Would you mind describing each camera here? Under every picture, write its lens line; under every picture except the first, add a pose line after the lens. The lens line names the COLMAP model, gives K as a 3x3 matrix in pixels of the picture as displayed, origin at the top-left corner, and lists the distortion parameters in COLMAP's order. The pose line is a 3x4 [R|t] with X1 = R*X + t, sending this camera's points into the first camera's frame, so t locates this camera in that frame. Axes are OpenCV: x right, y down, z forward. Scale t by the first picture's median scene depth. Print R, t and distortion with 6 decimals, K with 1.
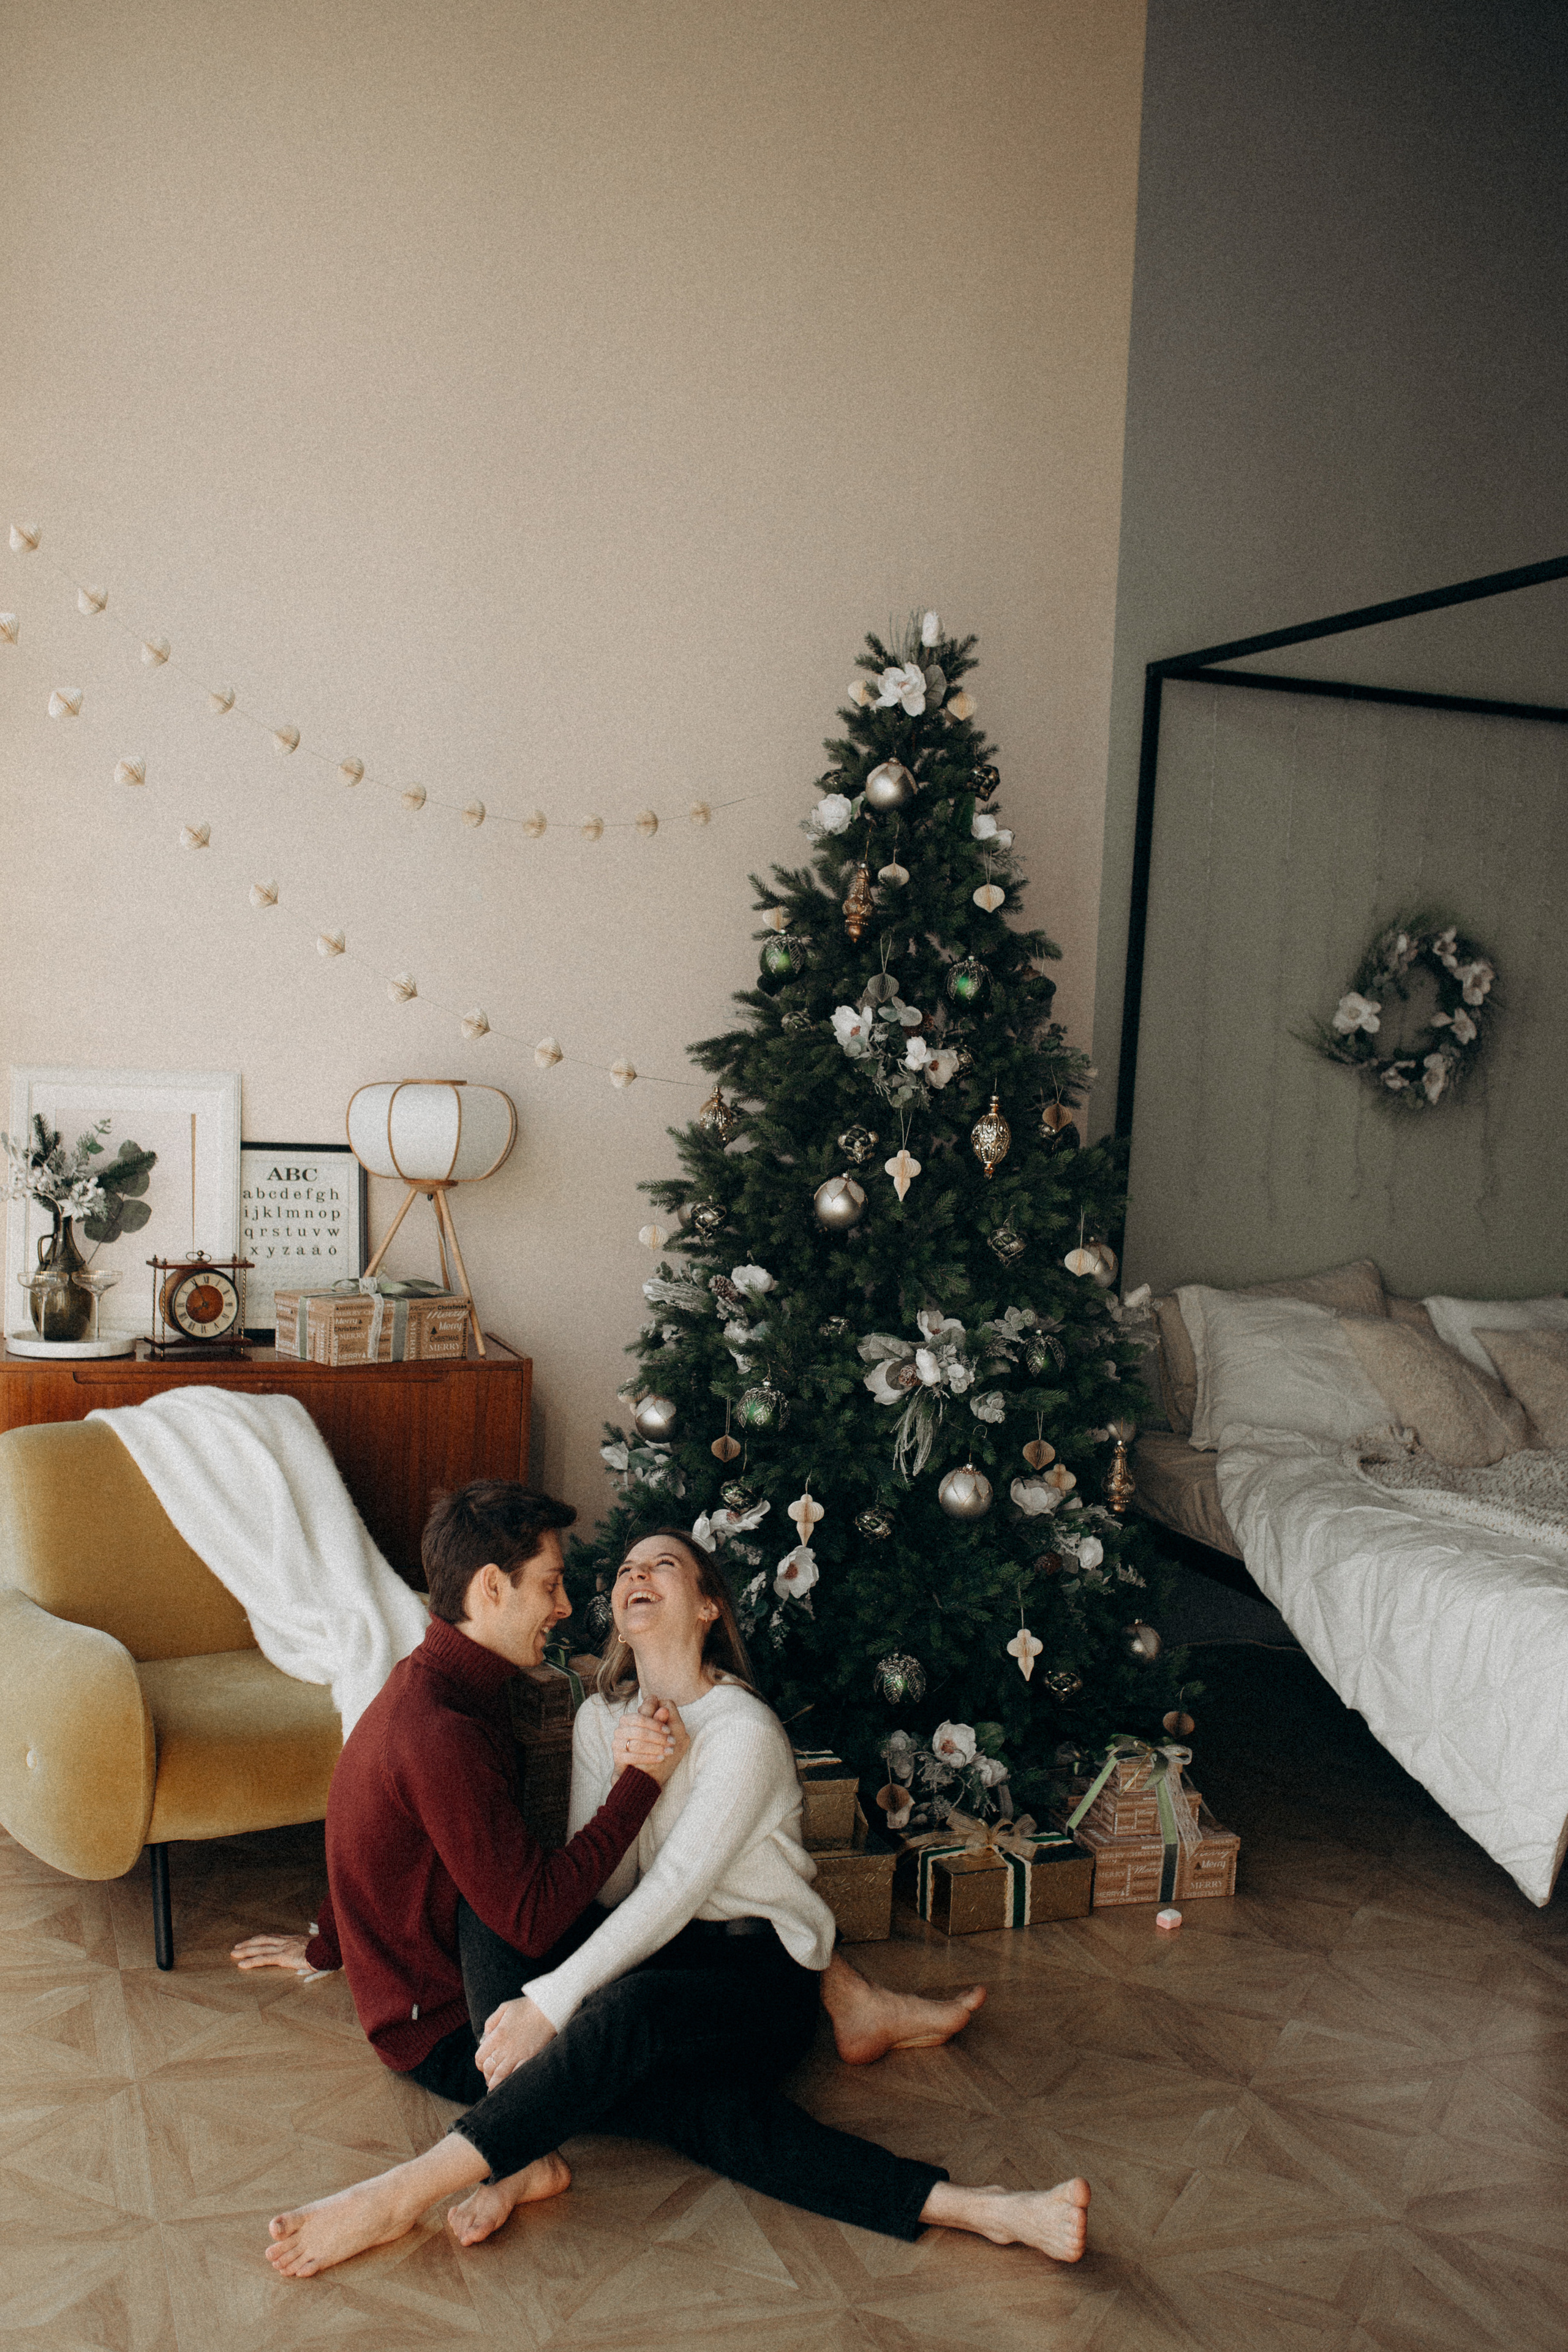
lens RADIAL K [[2364.8, 0, 767.2], [0, 2364.8, 1173.2], [0, 0, 1]] dist [-0.035115, 0.000000]
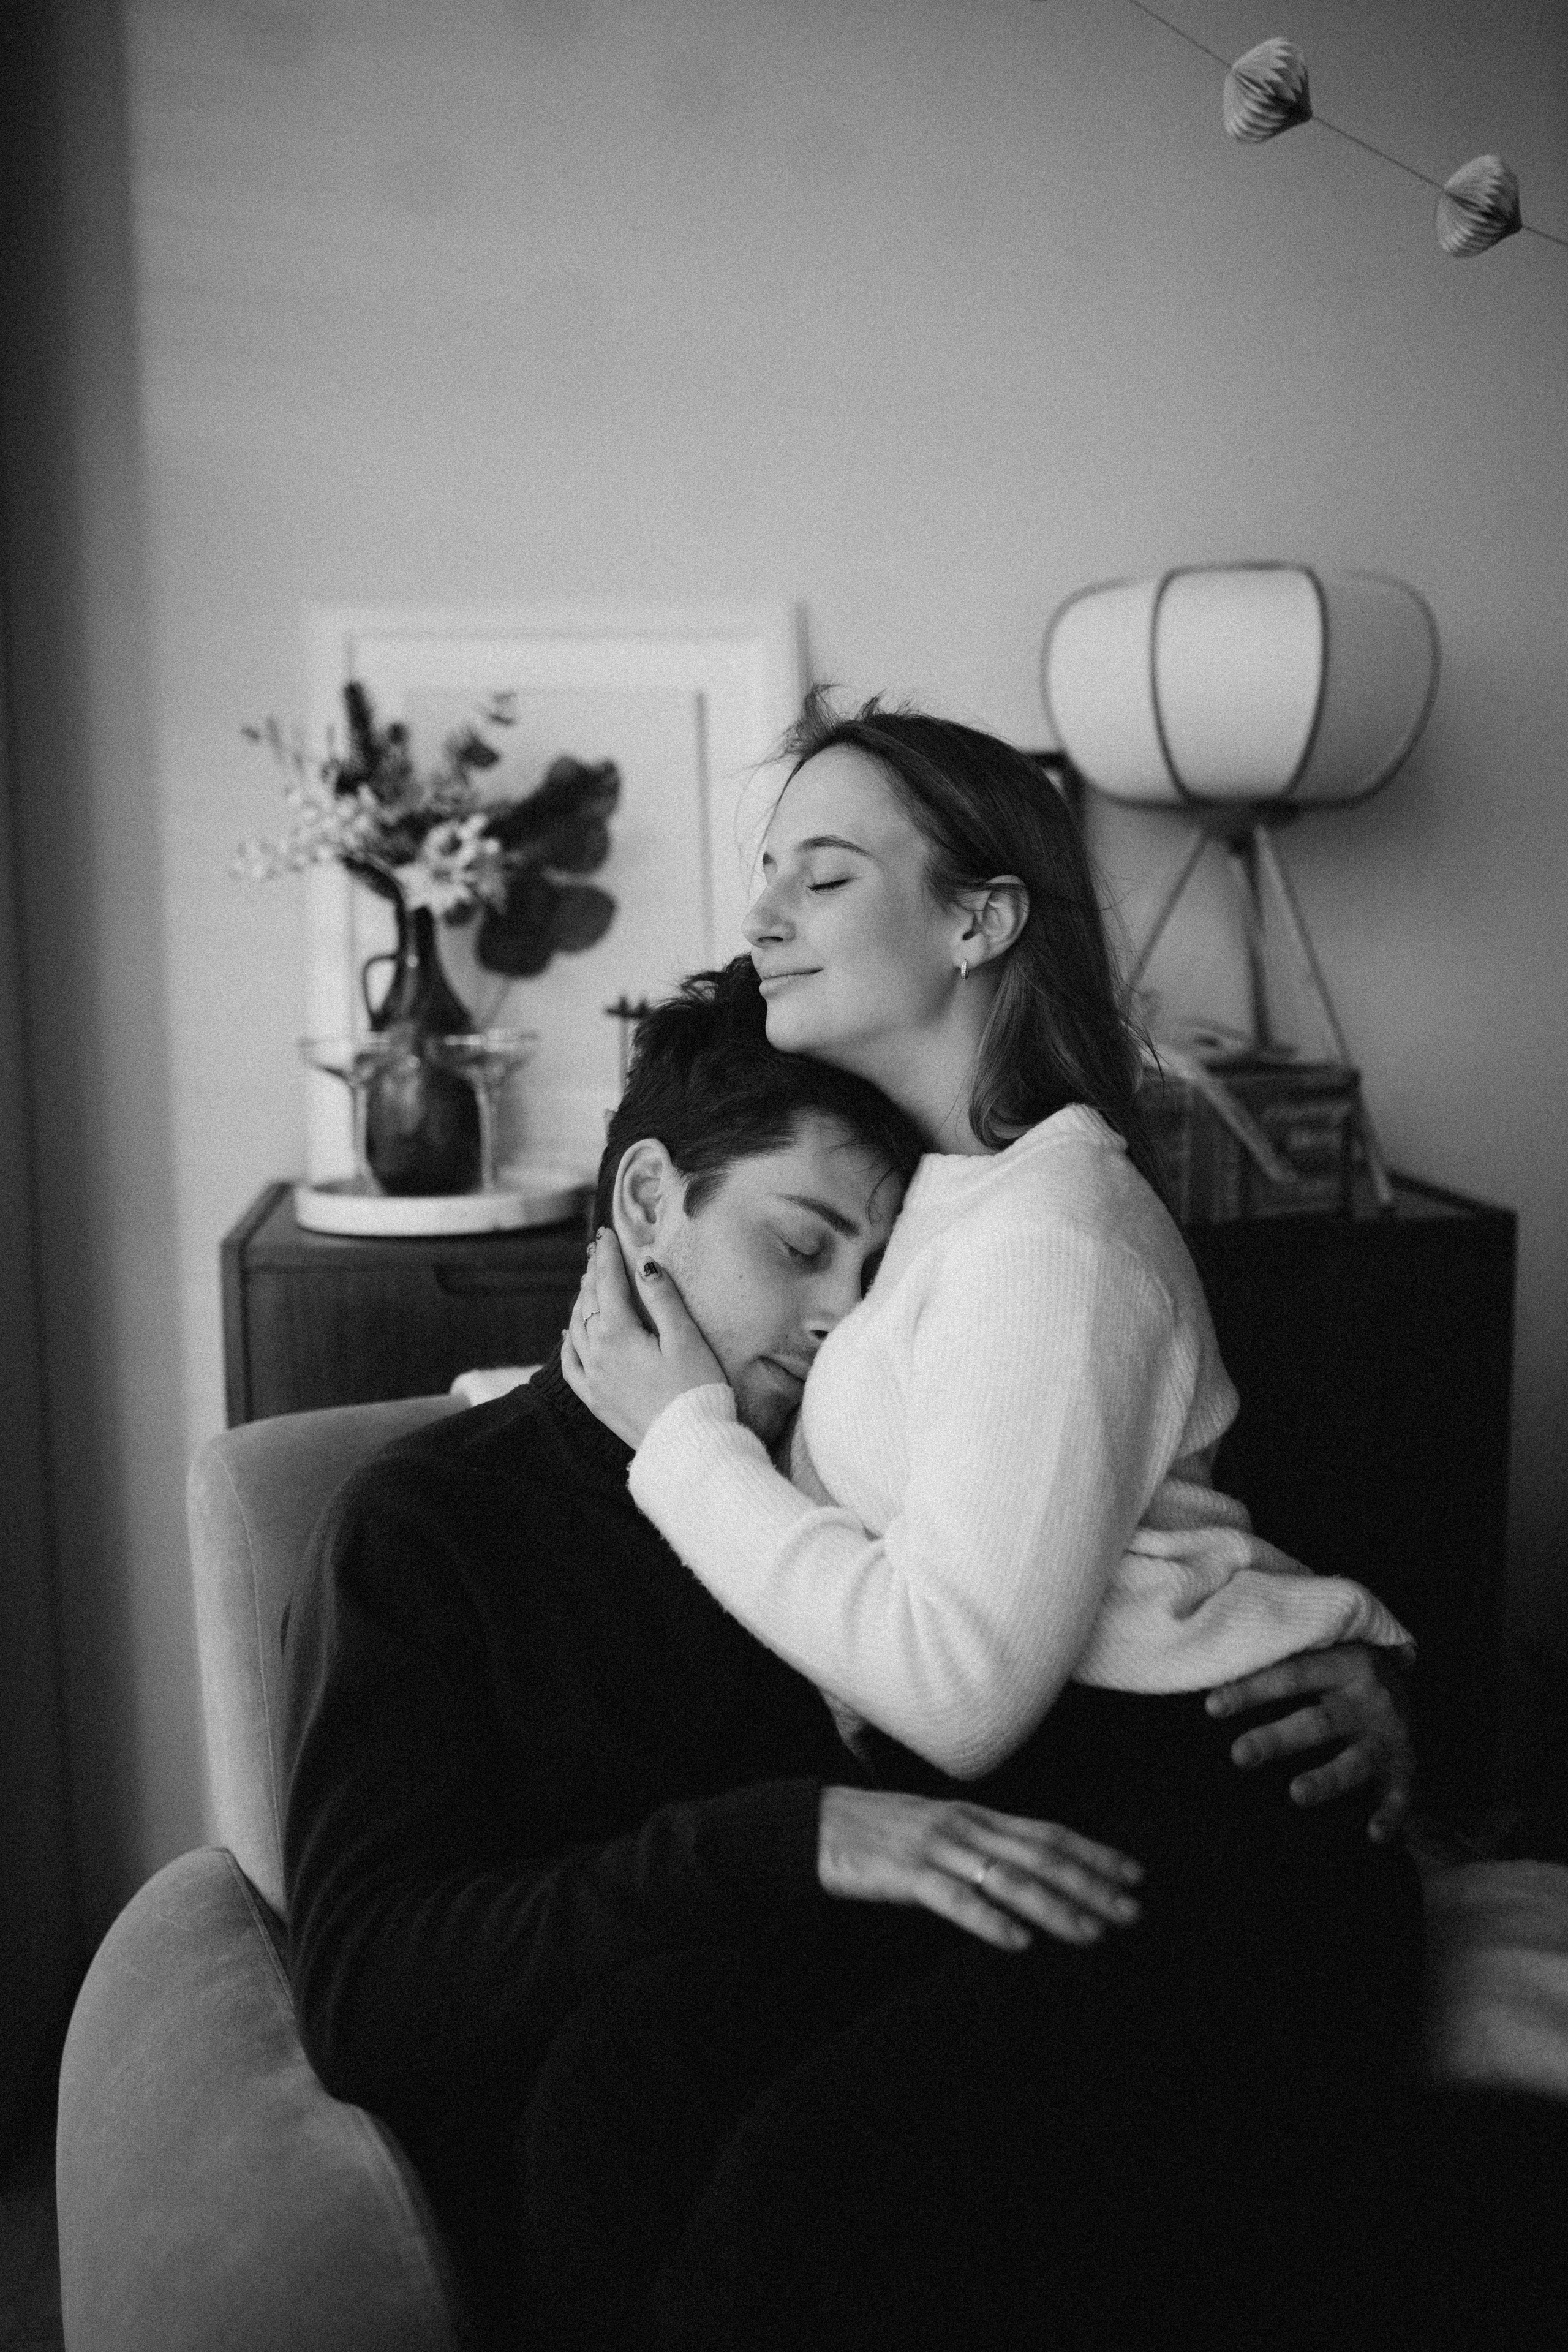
lens RADIAL K [[2364.8, 0, 784.7], [0, 2364.8, 1156.7], [0, 0, 1]] dist [-0.035115, 0.000000]
pose [[0.974607, -0.025766, -0.222435, -0.134267], [0.037228, 0.998178, 0.047490, 0.045224], [0.220806, -0.054565, 0.973790, 0.580525]]
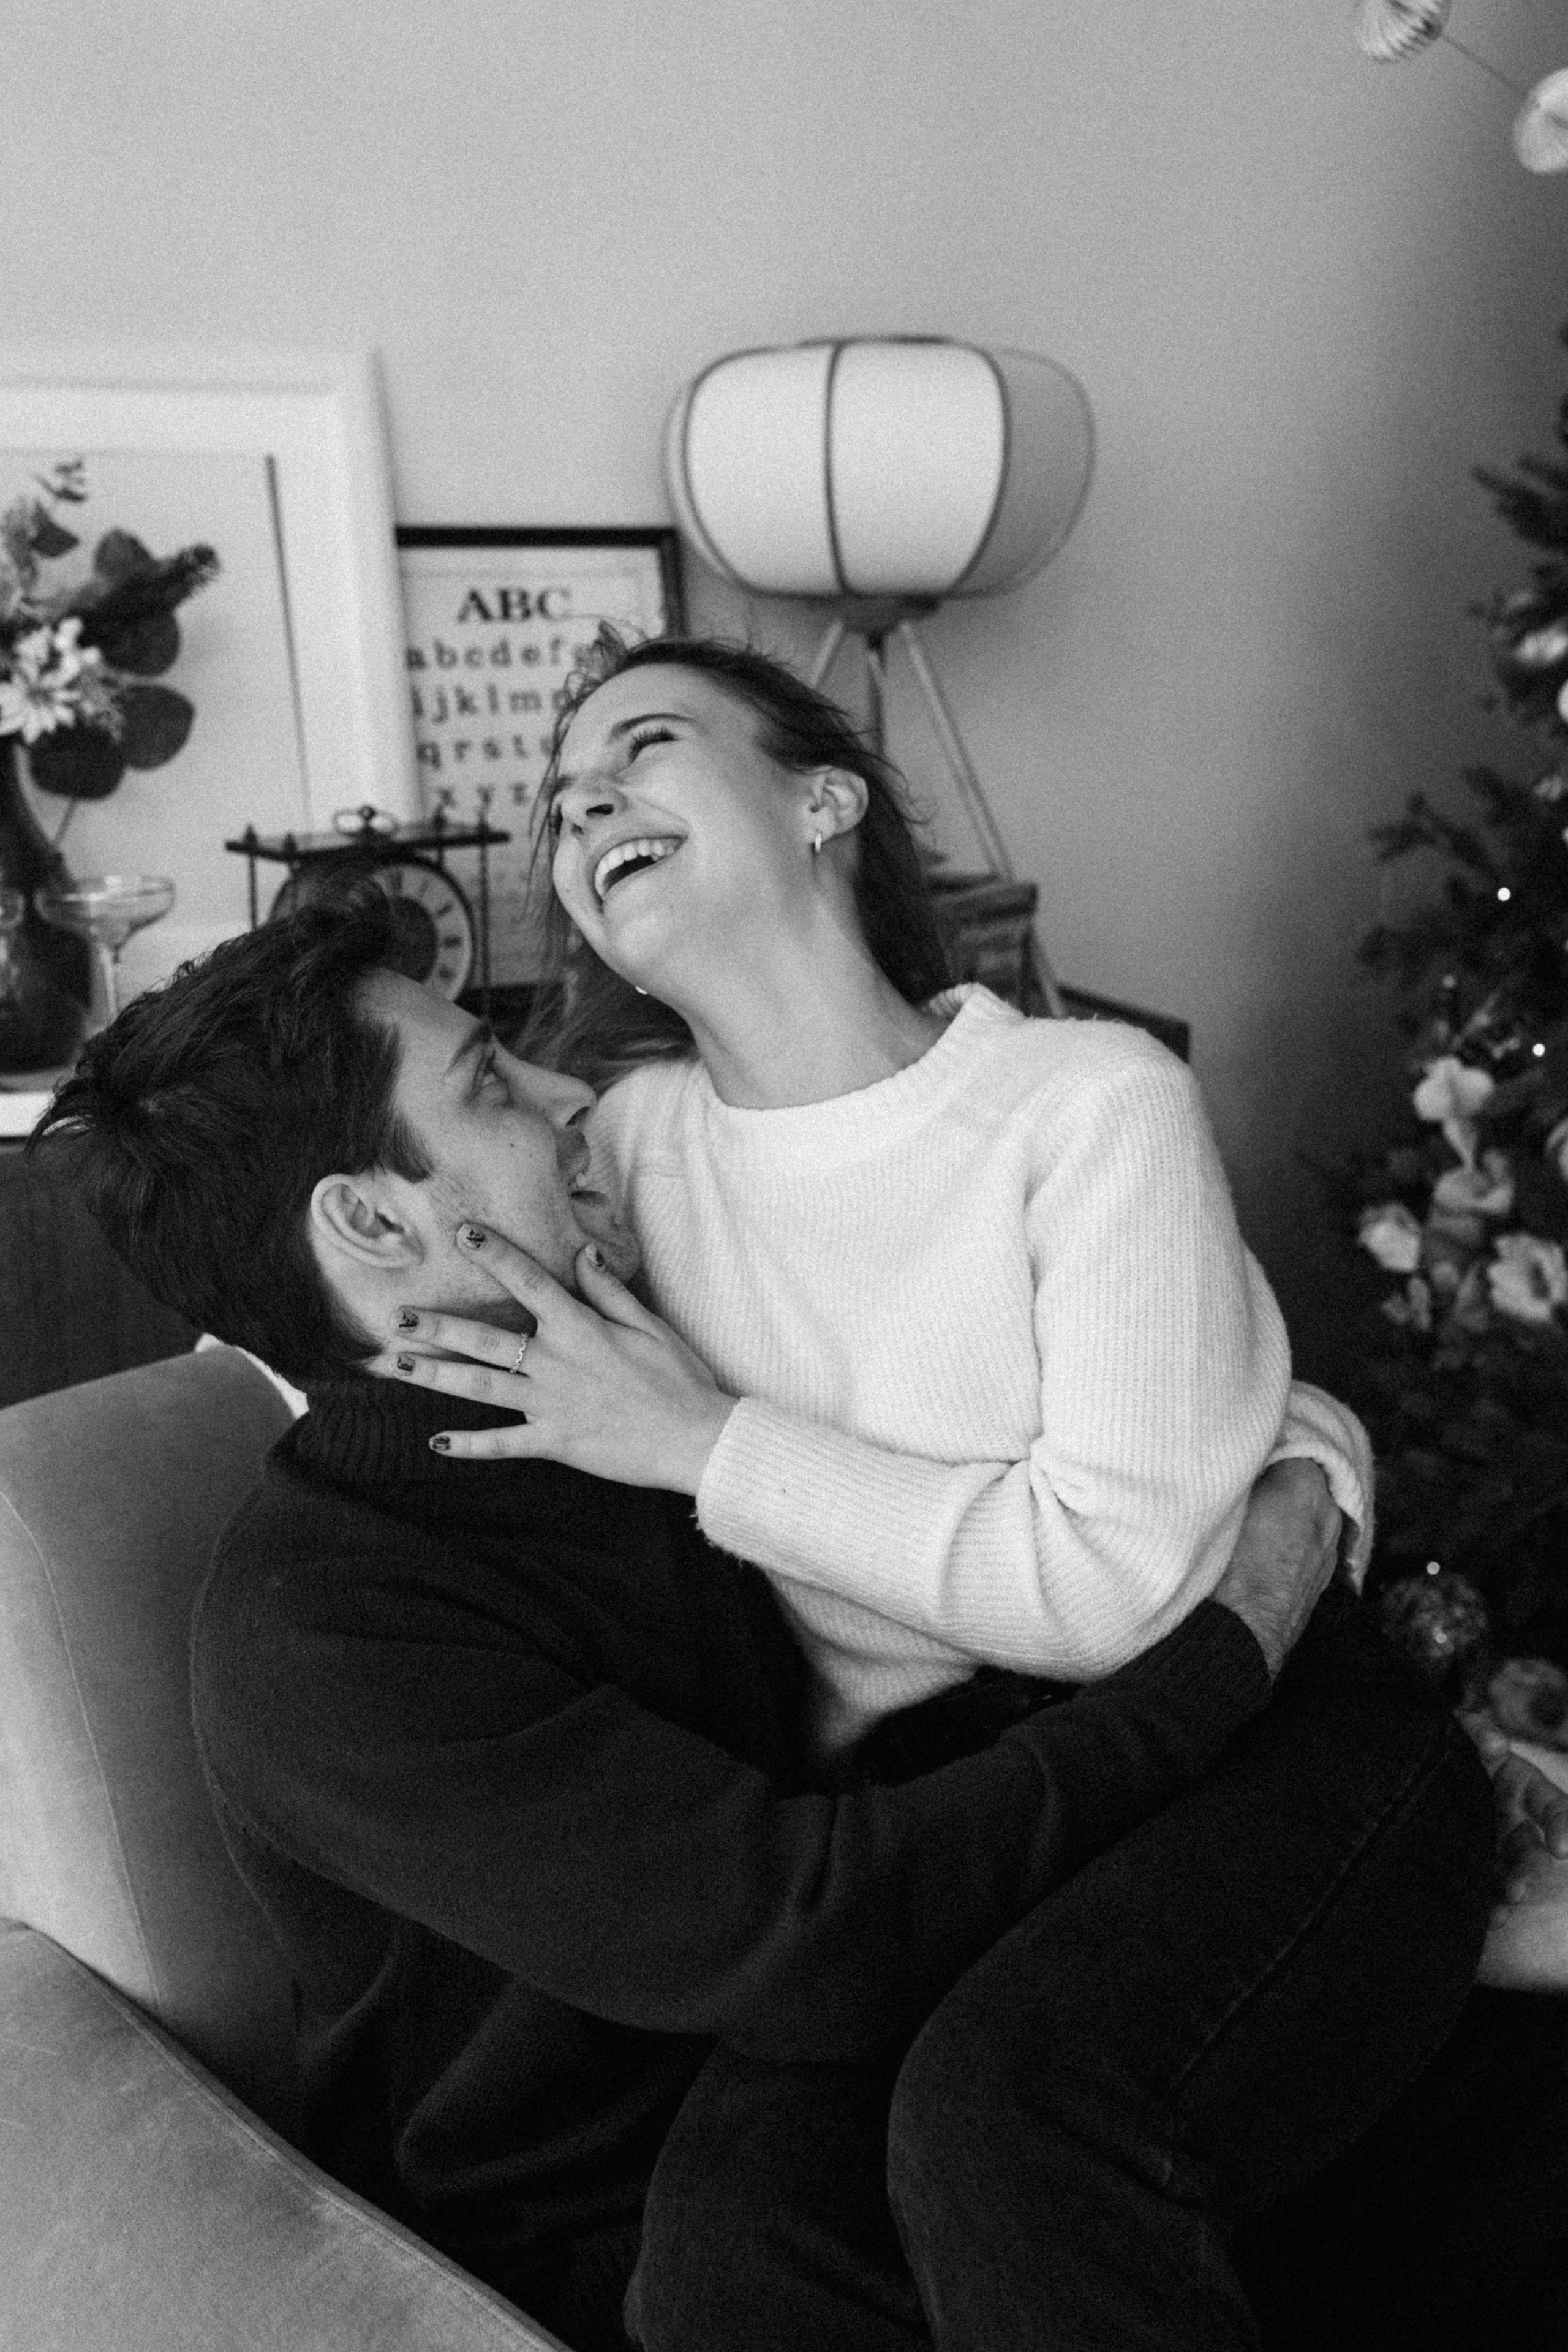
lens RADIAL K [[2364.8, 0, 769.0], [0, 2364.8, 1120.8], [0, 0, 1]] dist [-0.035115, 0.000000]
pose [[0.992125, -0.069594, 0.104136, -0.219312], [0.049367, 0.981396, 0.185541, 0.015439], [-0.115111, -0.178939, 0.977103, 0.614202]]
